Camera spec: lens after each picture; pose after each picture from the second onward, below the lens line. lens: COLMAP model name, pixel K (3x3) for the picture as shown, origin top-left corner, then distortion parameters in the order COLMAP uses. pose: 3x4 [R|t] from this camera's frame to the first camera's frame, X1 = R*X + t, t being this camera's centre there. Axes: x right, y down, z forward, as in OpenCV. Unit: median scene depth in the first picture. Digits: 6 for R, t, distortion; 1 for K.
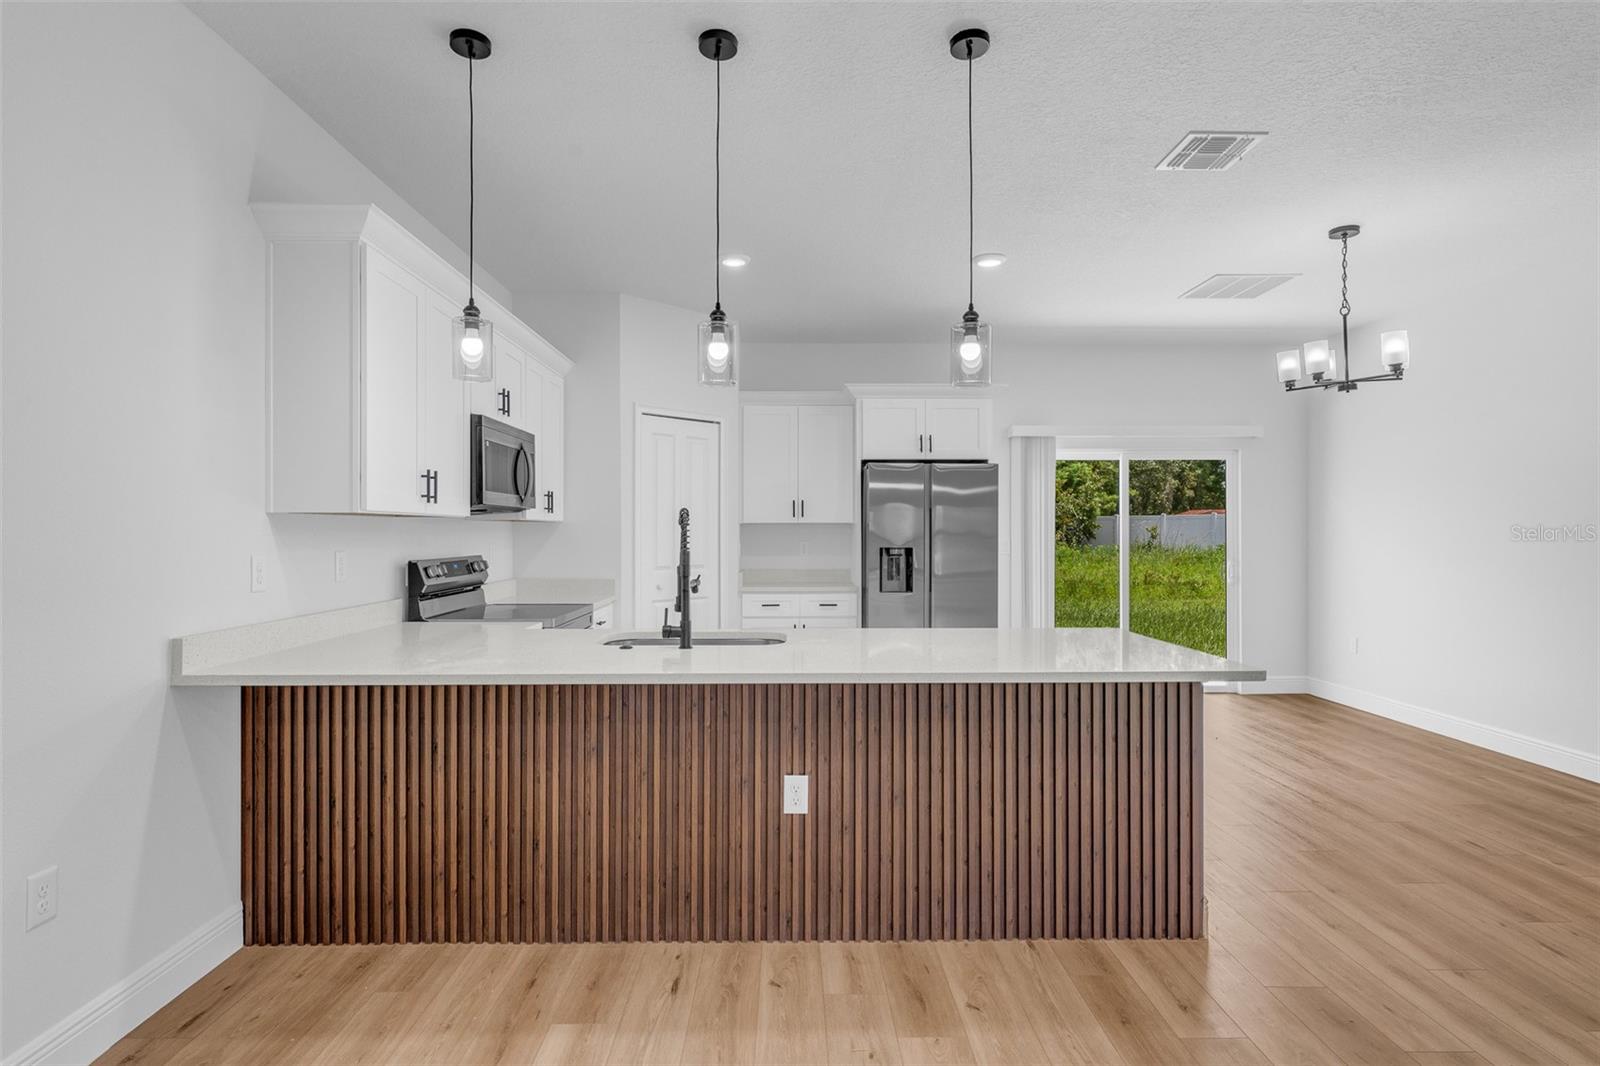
lens RADIAL K [[830.4, 0, 795.5], [0, 830.4, 532.7], [0, 0, 1]] dist [-0.005586, 0.003306]
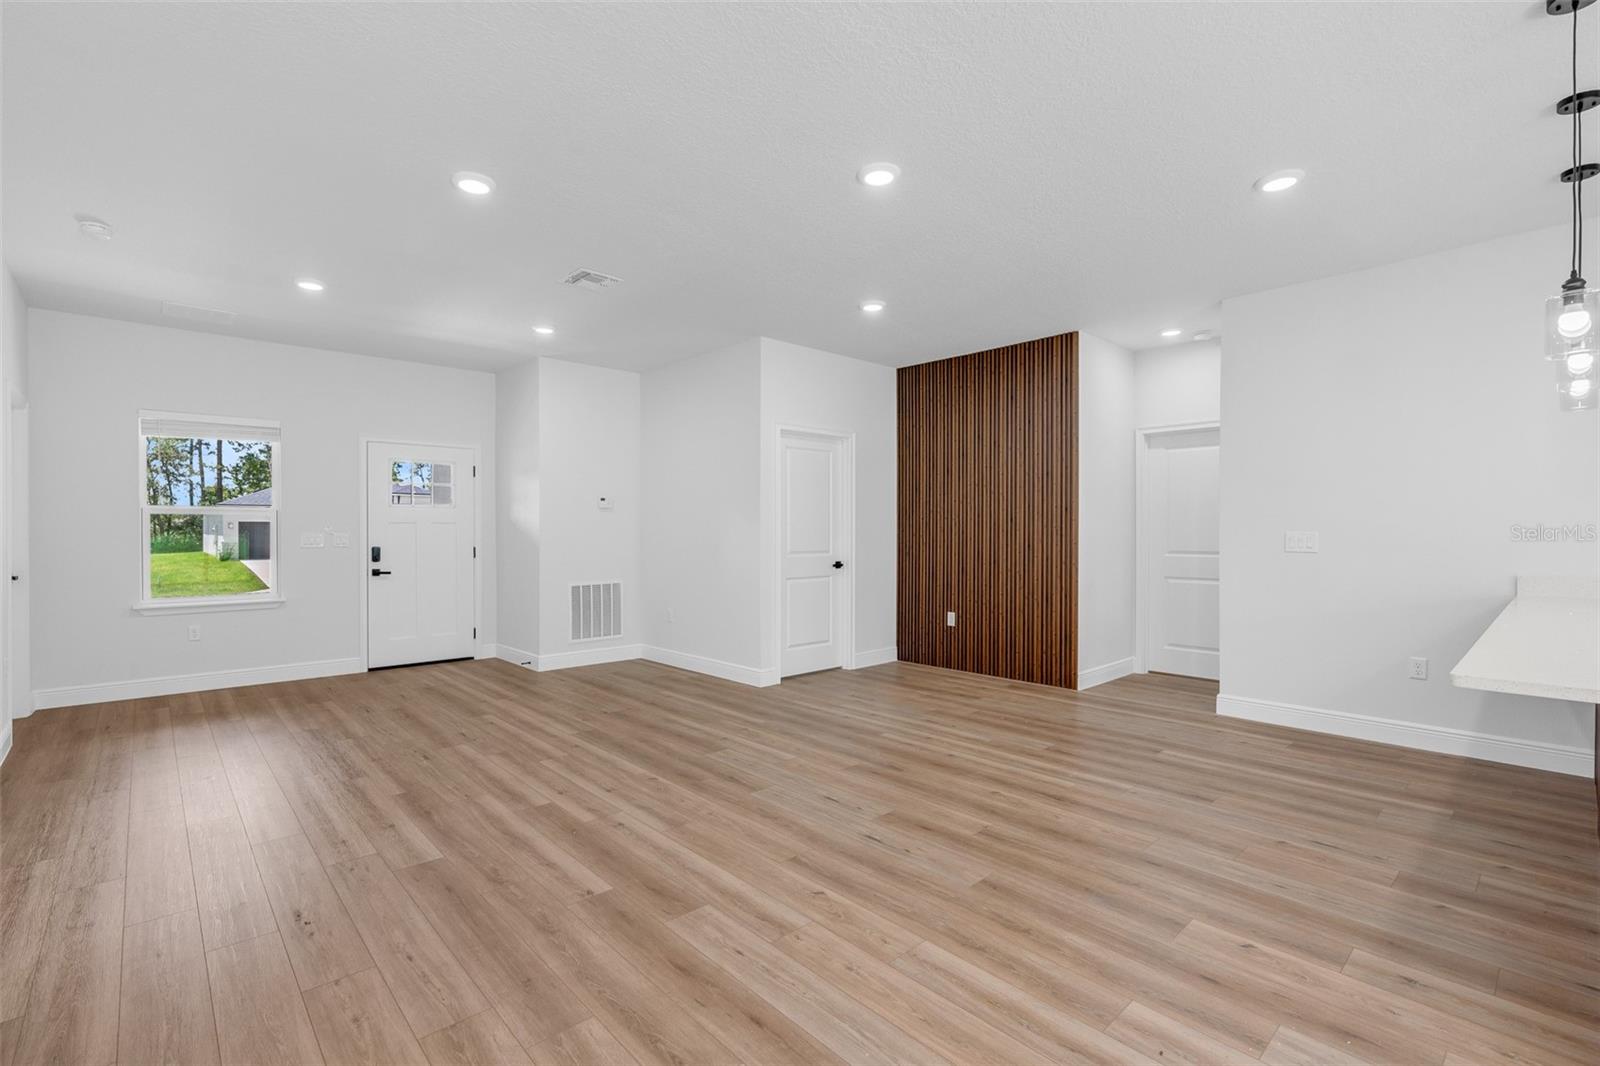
lens RADIAL K [[720.1, 0, 798.7], [0, 720.1, 536.7], [0, 0, 1]] dist [-0.010573, 0.003971]
pose [[-0.744955, 0.005984, -0.667088, 1.123487], [0.000229, 0.999962, 0.008714, 0.016417], [0.667115, 0.006338, -0.744928, 0.803783]]
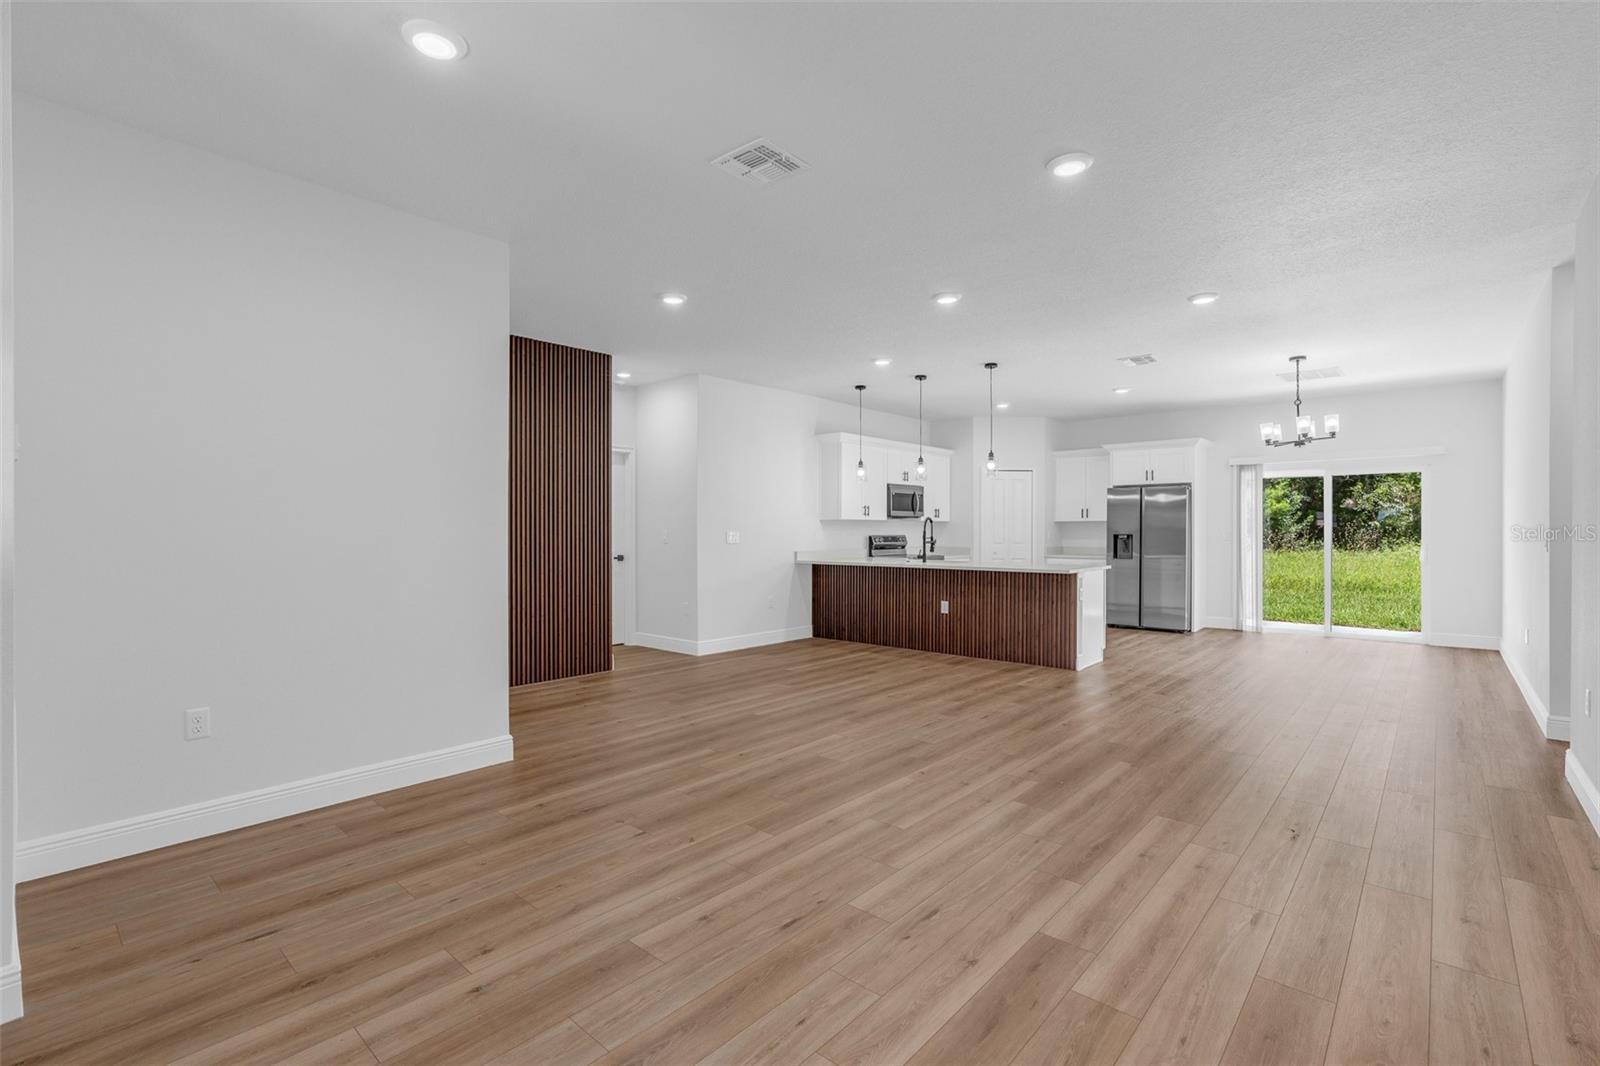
lens RADIAL K [[720.1, 0, 786.6], [0, 720.1, 532.7], [0, 0, 1]] dist [-0.010573, 0.003971]
pose [[0.729942, 0.002451, -0.683505, 1.168233], [-0.001008, 0.999996, 0.002509, 0.019465], [0.683509, -0.001142, 0.729942, -1.153973]]
